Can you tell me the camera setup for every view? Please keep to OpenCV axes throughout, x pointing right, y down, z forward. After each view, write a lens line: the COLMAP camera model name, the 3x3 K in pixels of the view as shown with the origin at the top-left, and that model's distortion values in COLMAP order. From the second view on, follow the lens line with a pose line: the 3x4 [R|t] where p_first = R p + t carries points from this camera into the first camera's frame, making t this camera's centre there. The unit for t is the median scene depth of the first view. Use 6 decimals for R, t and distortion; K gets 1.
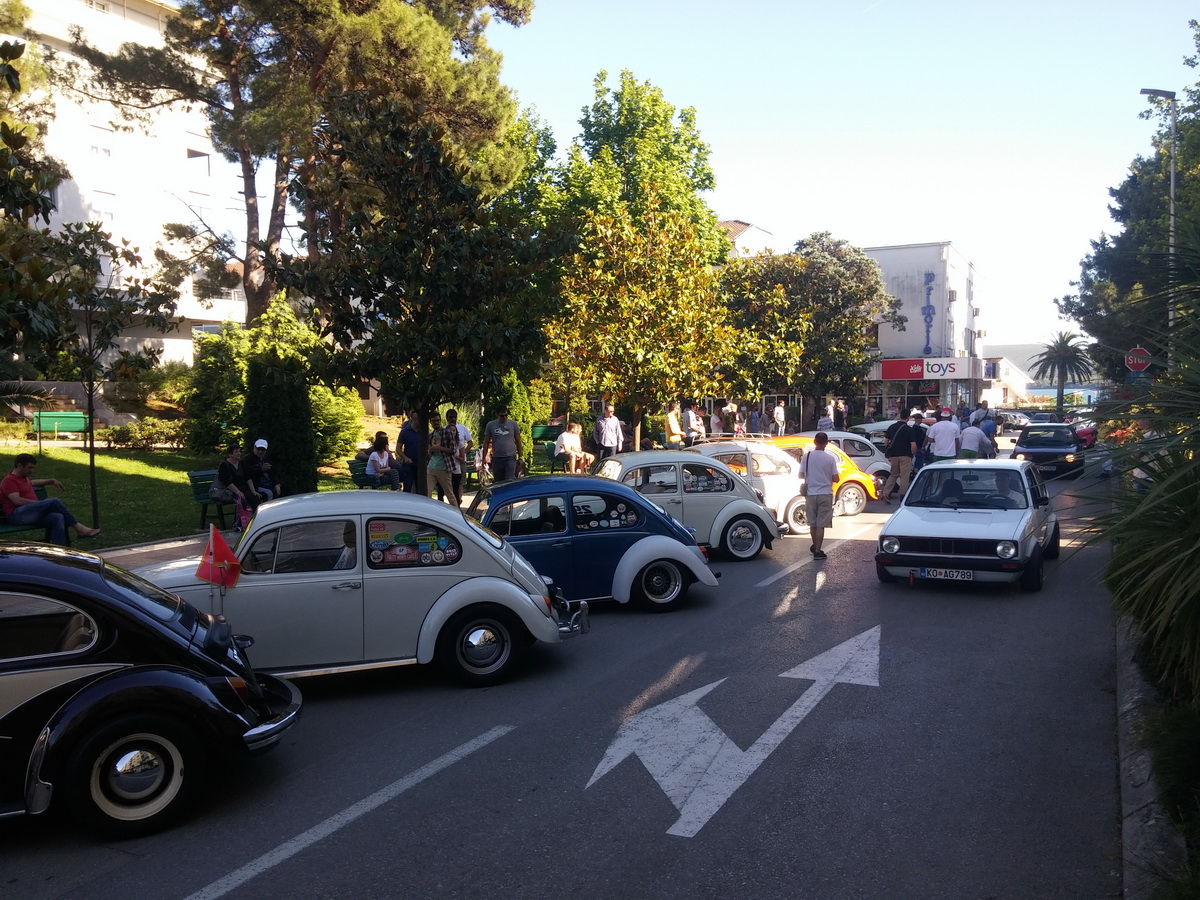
lens RADIAL K [[1005.3, 0, 604.5], [0, 1005.3, 451.8], [0, 0, 1]] dist [0.077859, -0.109424]
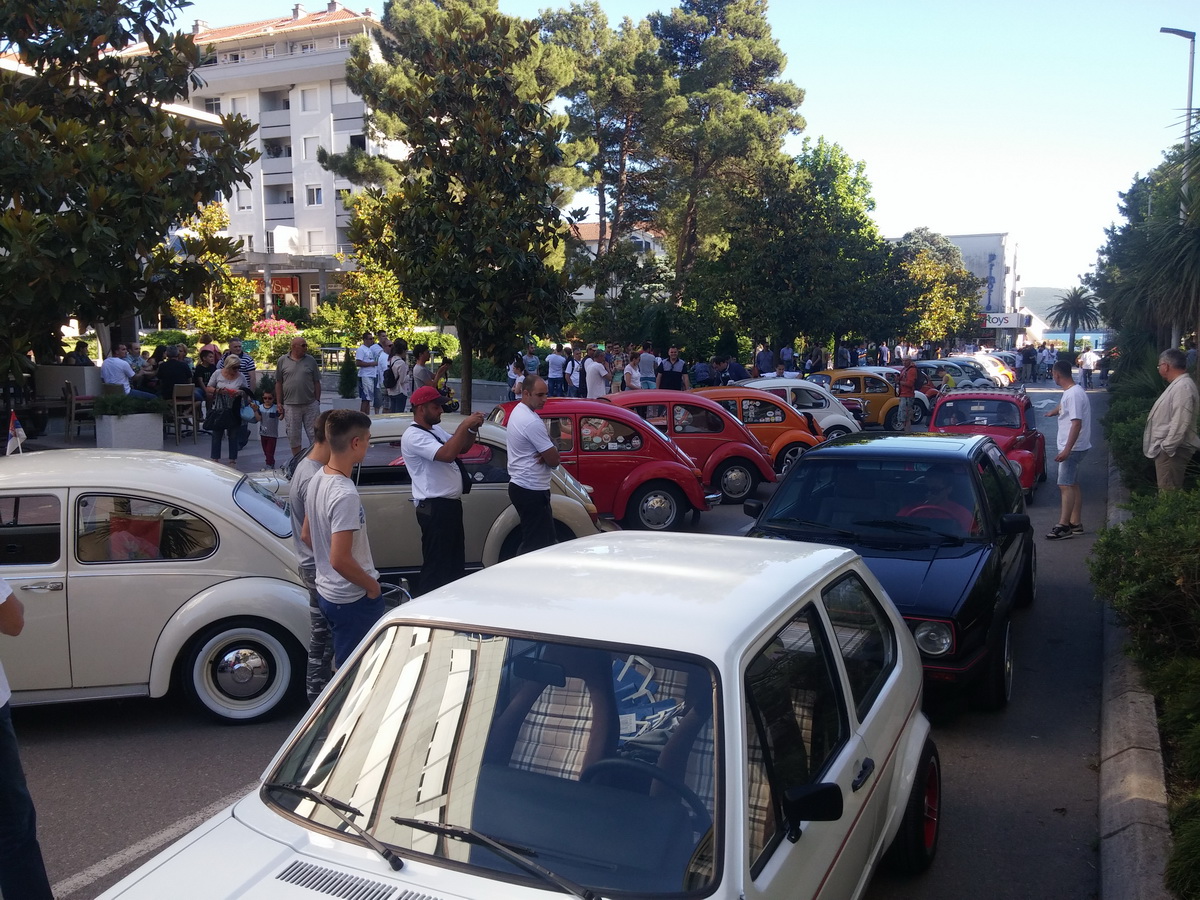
lens RADIAL K [[1005.3, 0, 595.1], [0, 1005.3, 447.5], [0, 0, 1]] dist [0.077859, -0.109424]
pose [[0.999872, 0.014422, -0.006881, -0.233638], [-0.014005, 0.998266, 0.057168, 0.024786], [0.007693, -0.057065, 0.998341, -0.472120]]
